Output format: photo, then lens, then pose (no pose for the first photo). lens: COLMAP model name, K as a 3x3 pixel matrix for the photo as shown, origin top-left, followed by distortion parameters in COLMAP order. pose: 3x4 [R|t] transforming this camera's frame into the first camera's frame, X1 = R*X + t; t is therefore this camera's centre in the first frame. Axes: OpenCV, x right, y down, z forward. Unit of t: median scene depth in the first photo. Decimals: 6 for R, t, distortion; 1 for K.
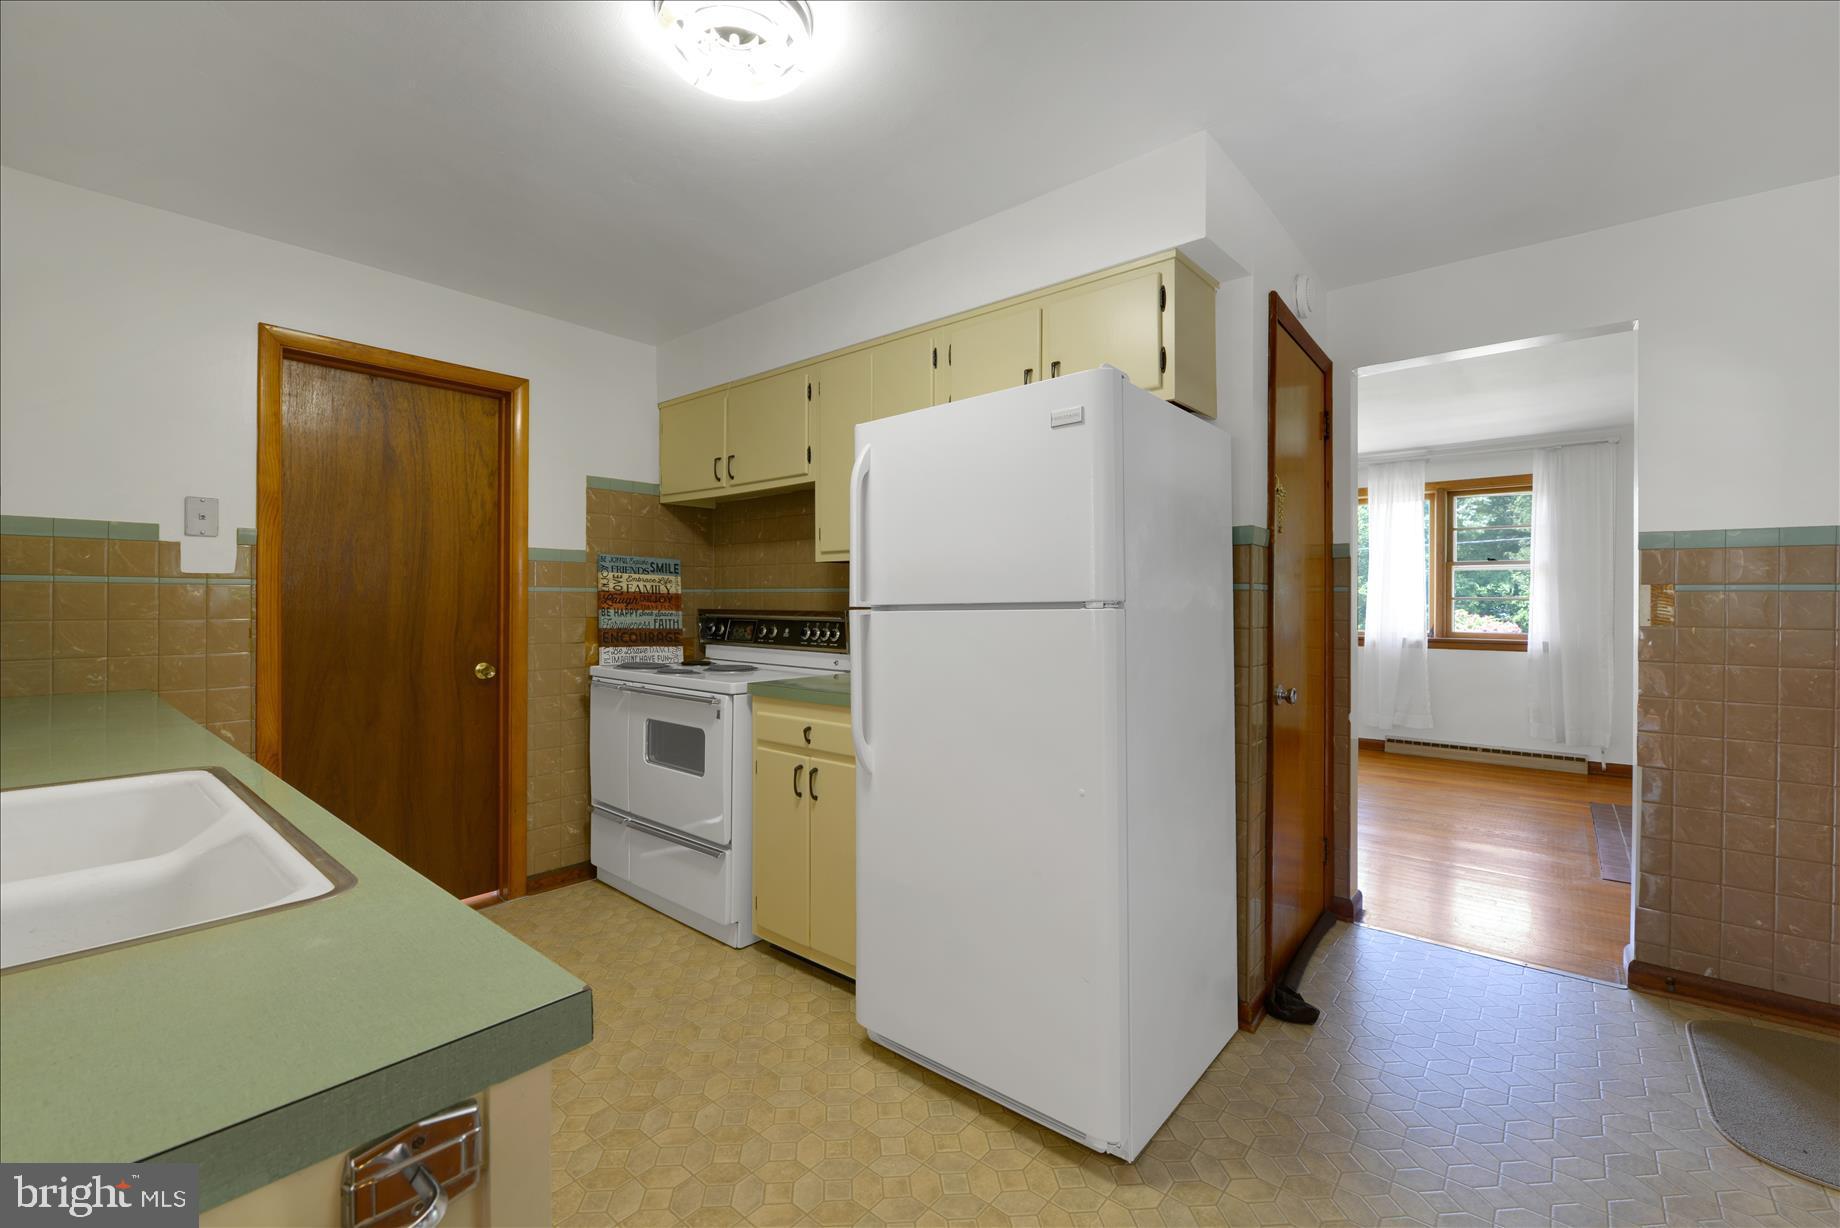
lens RADIAL K [[765.2, 0, 921.5], [0, 765.2, 605.3], [0, 0, 1]] dist [-0.000336, -0.000166]
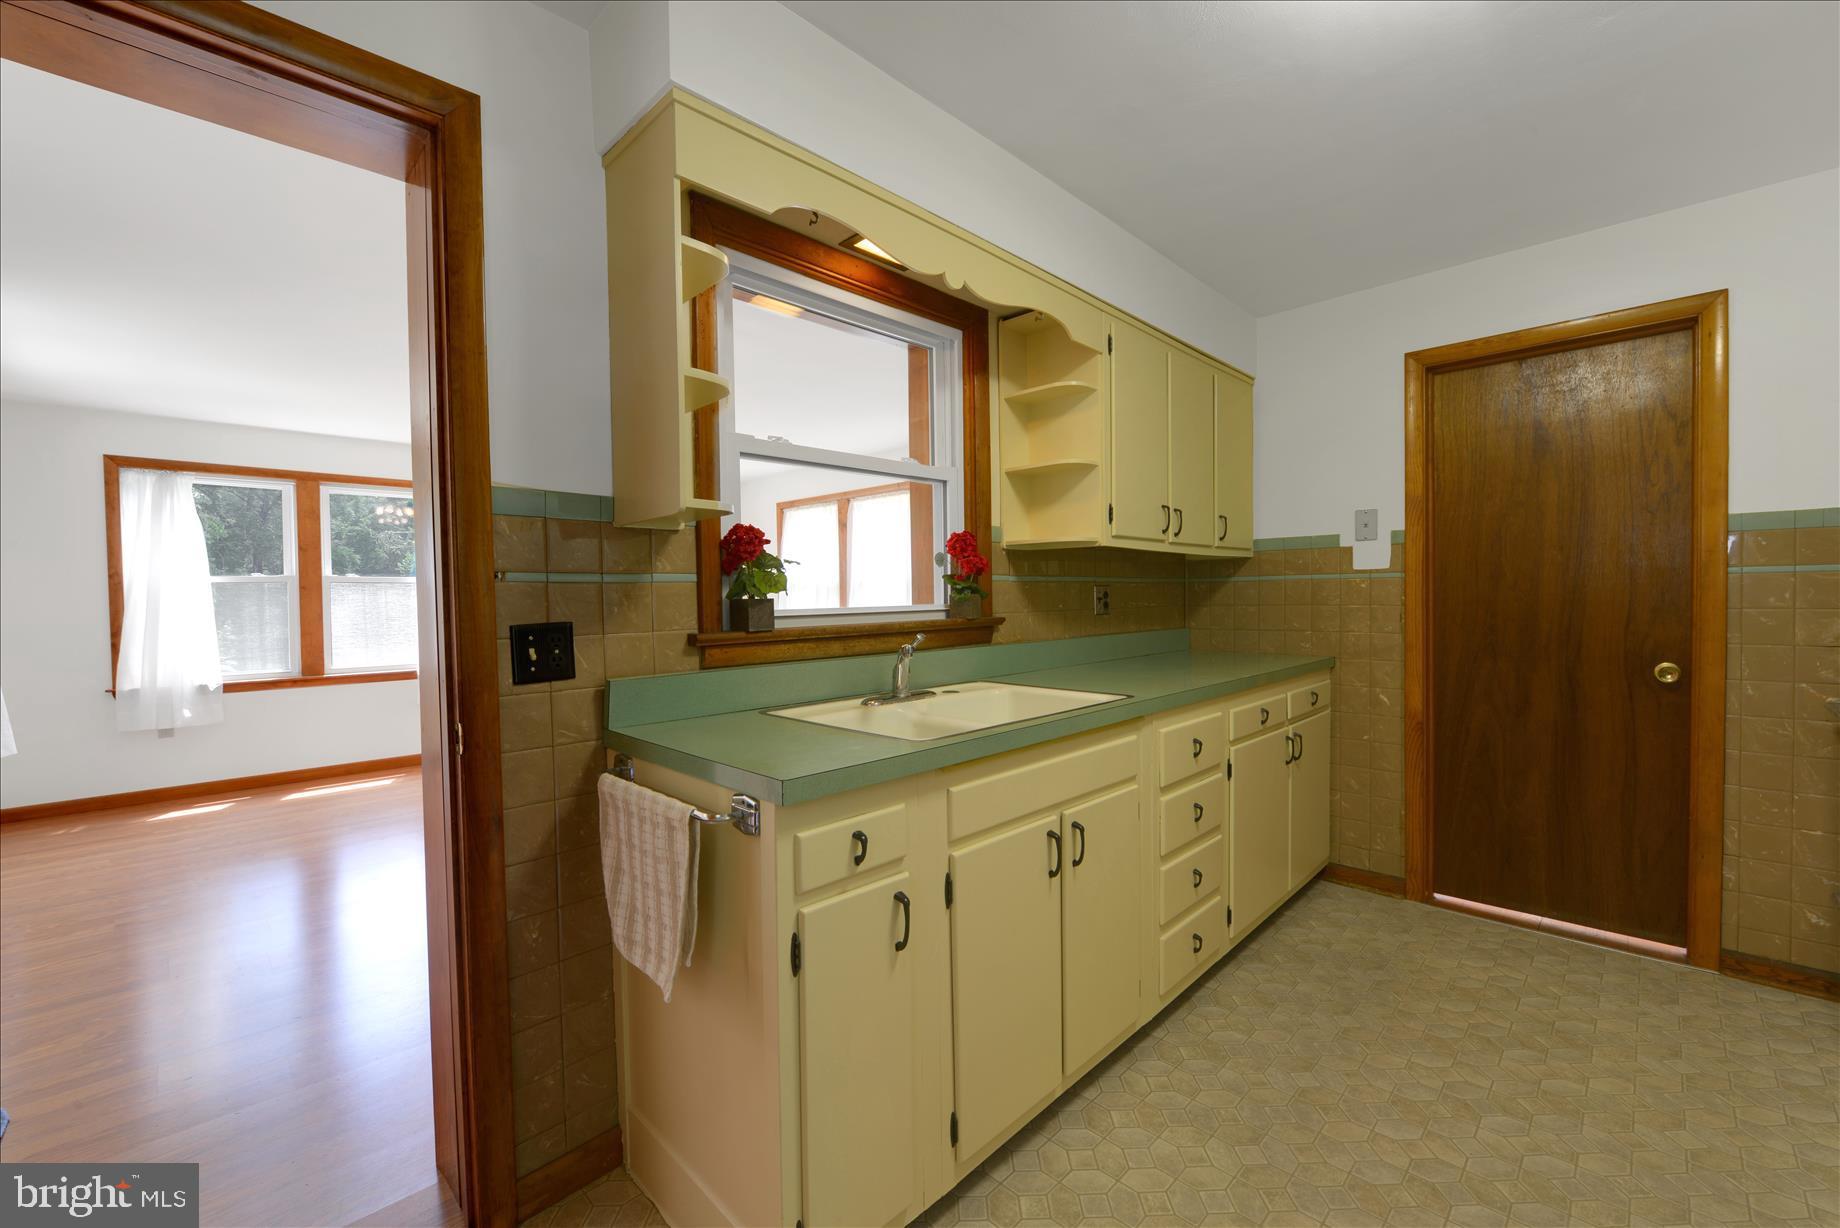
lens RADIAL K [[765.2, 0, 921.5], [0, 765.2, 605.3], [0, 0, 1]] dist [-0.000336, -0.000166]
pose [[-0.066245, 0.010765, -0.997745, 0.359398], [0.012262, 0.999875, 0.009974, -0.003759], [0.997728, -0.011573, -0.066369, 0.324443]]
